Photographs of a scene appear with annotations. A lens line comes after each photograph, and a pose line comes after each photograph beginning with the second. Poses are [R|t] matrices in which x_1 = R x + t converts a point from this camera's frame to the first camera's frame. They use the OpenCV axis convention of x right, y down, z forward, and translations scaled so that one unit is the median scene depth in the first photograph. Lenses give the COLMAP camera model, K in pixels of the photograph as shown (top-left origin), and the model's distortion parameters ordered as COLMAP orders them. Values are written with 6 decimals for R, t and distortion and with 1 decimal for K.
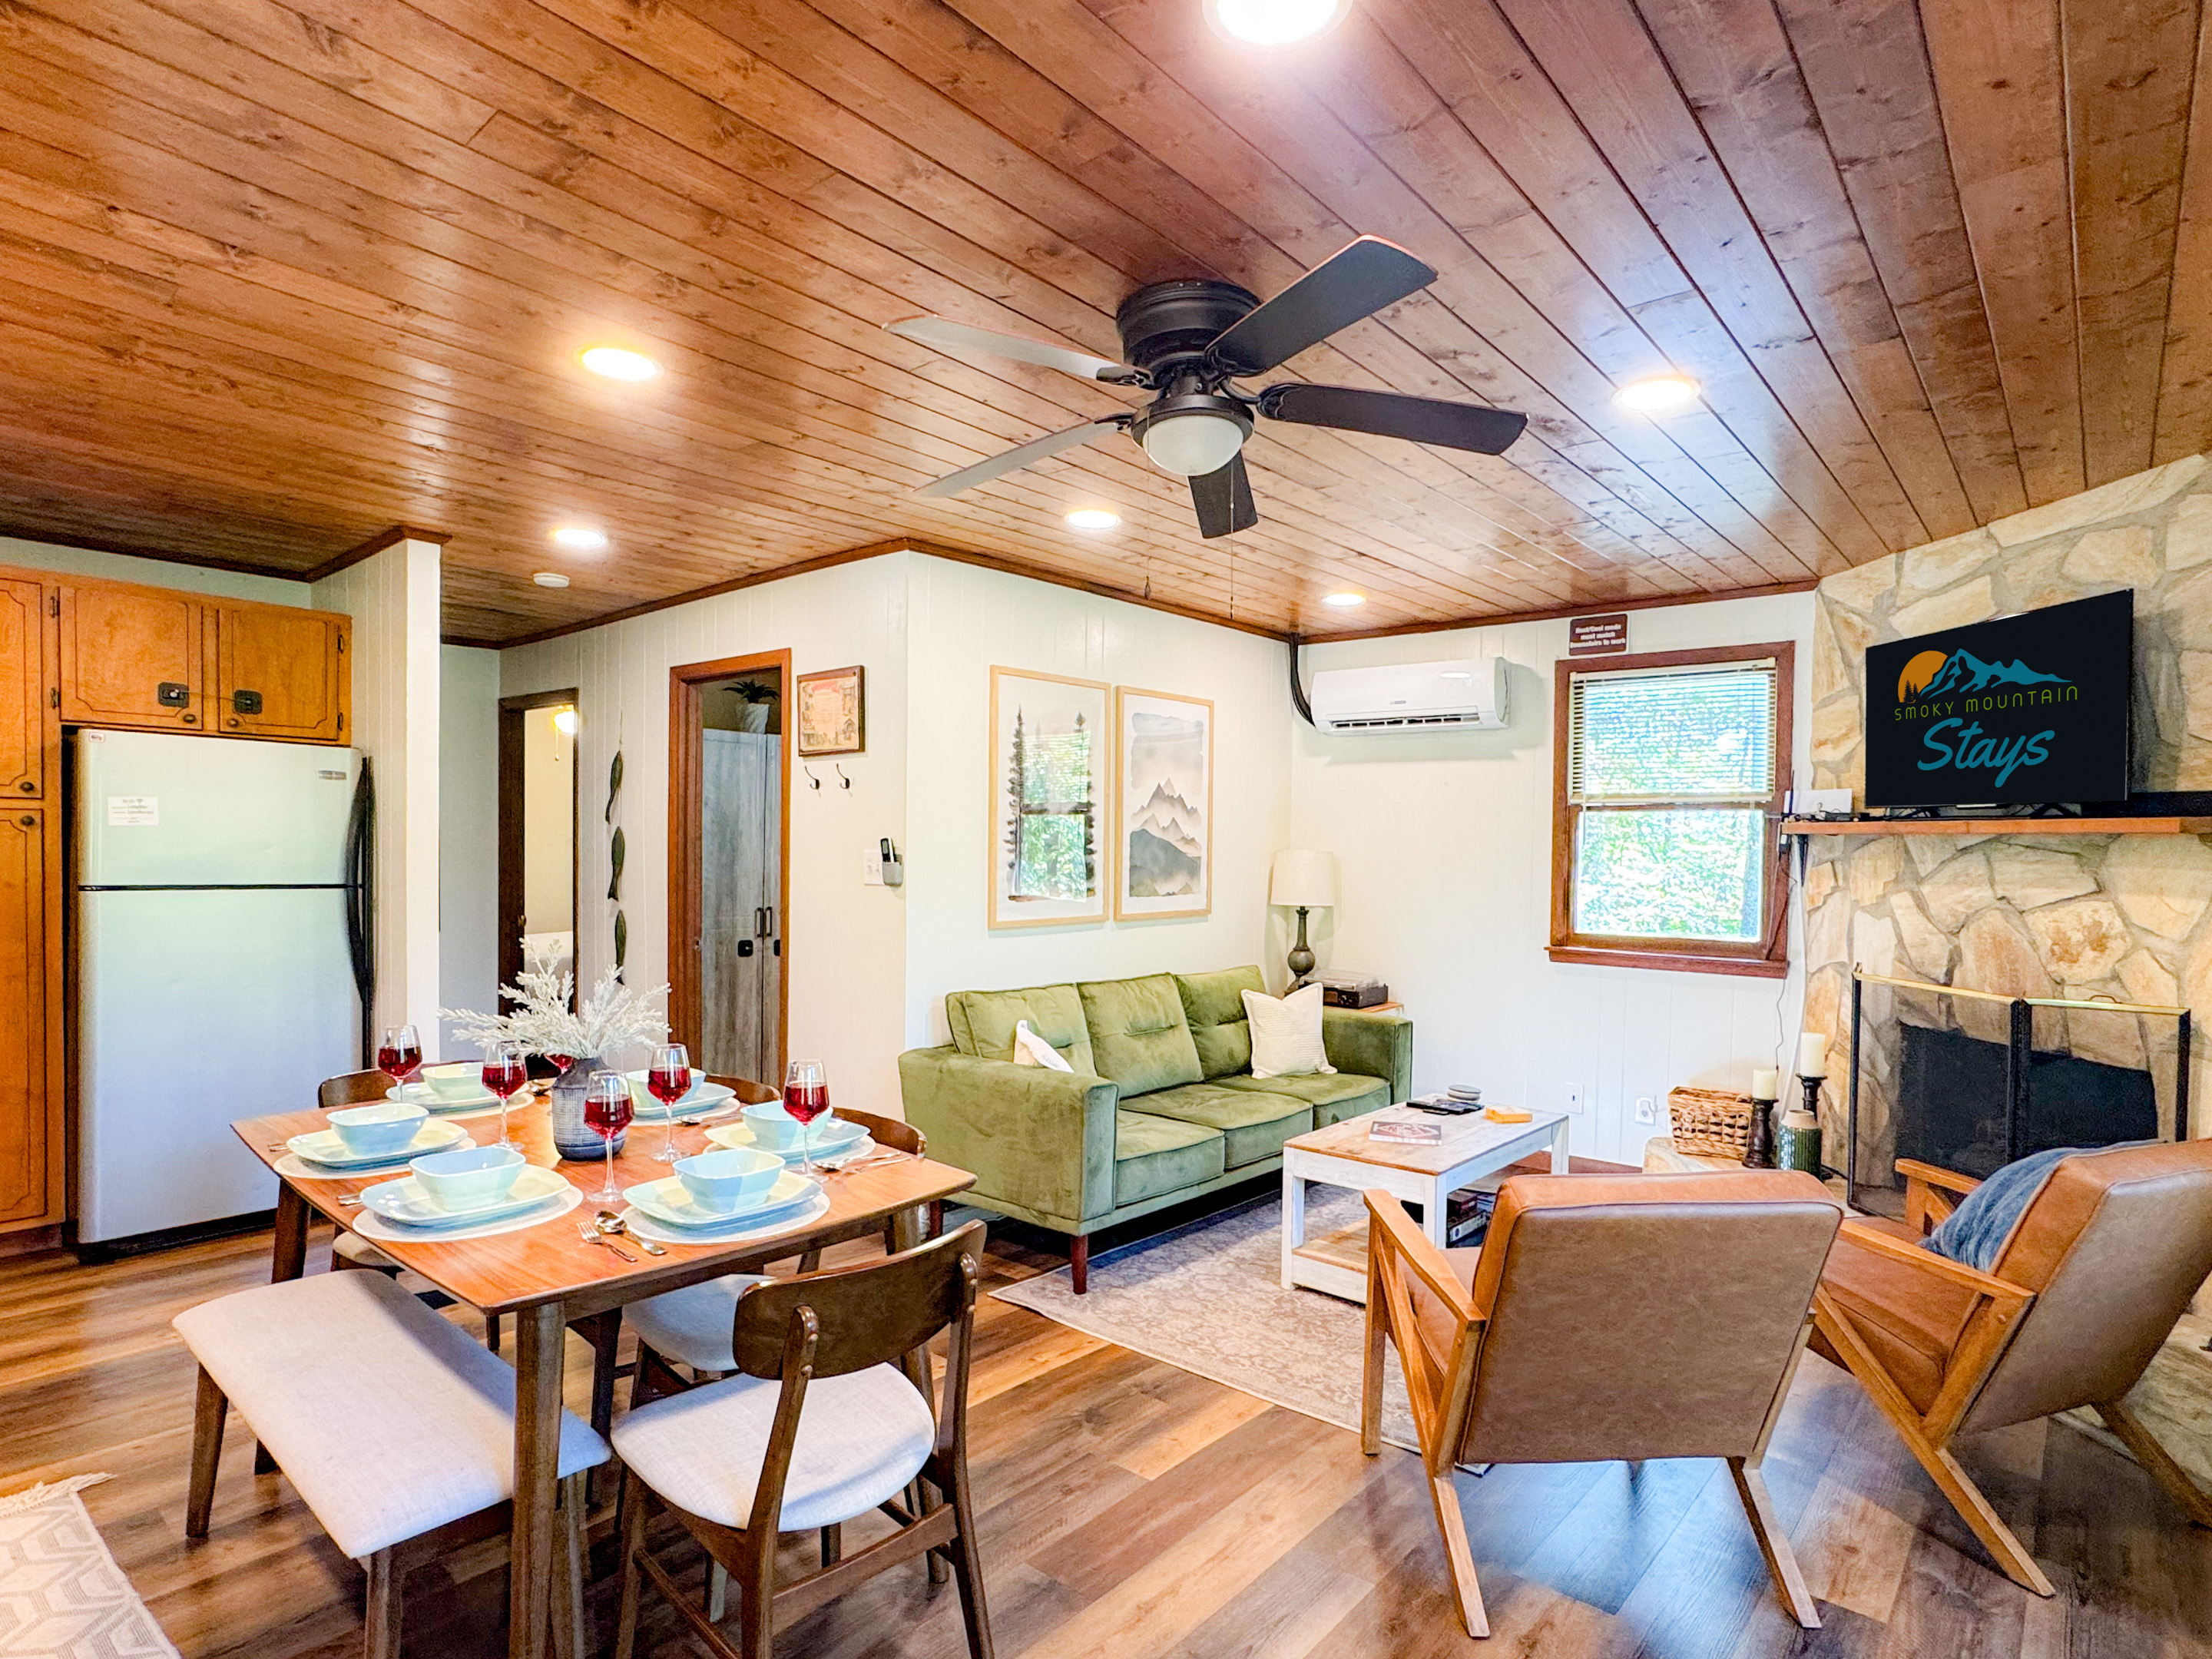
lens RADIAL K [[1225.7, 0, 1114.9], [0, 1225.7, 837.3], [0, 0, 1]] dist [-0.001624, 0.104662]
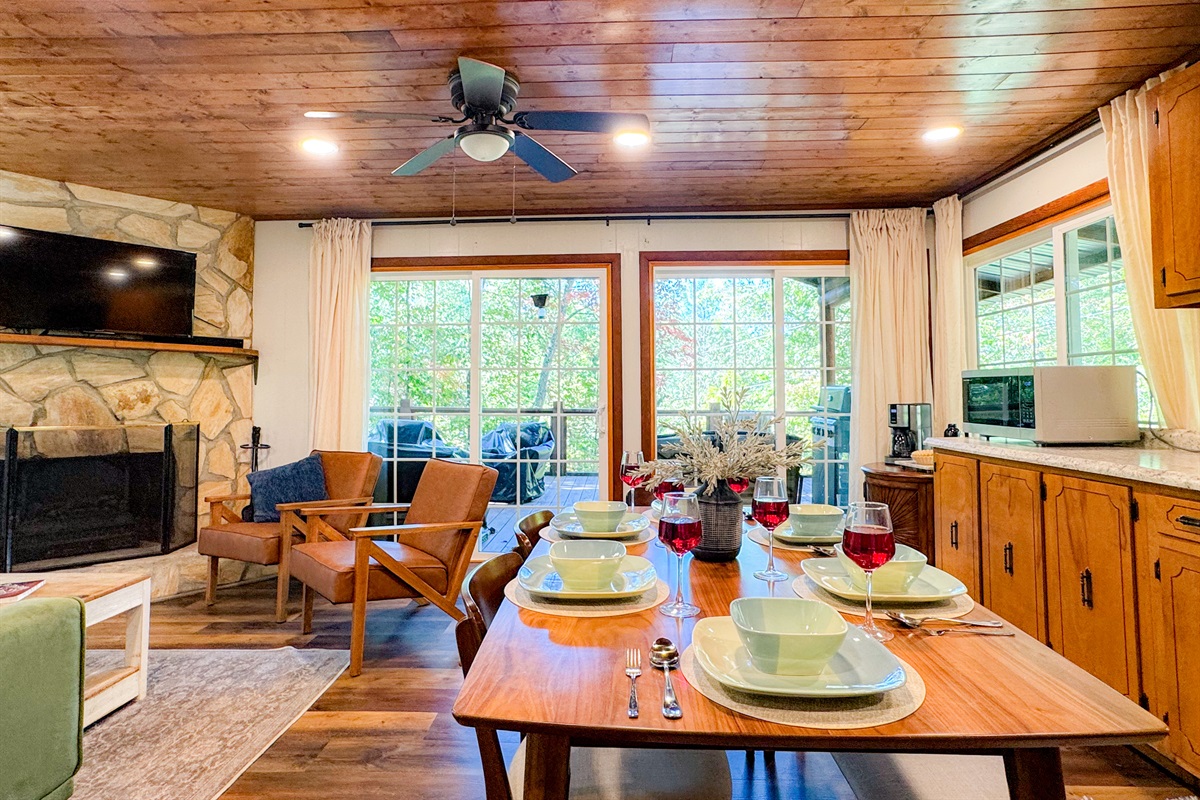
lens RADIAL K [[640.2, 0, 576.2], [0, 640.2, 363.0], [0, 0, 1]] dist [-0.002939, 0.024318]
pose [[-0.595418, 0.032454, 0.802760, -0.563749], [-0.016255, 0.998493, -0.052424, 0.063447], [-0.803252, -0.044263, -0.593993, 1.019063]]
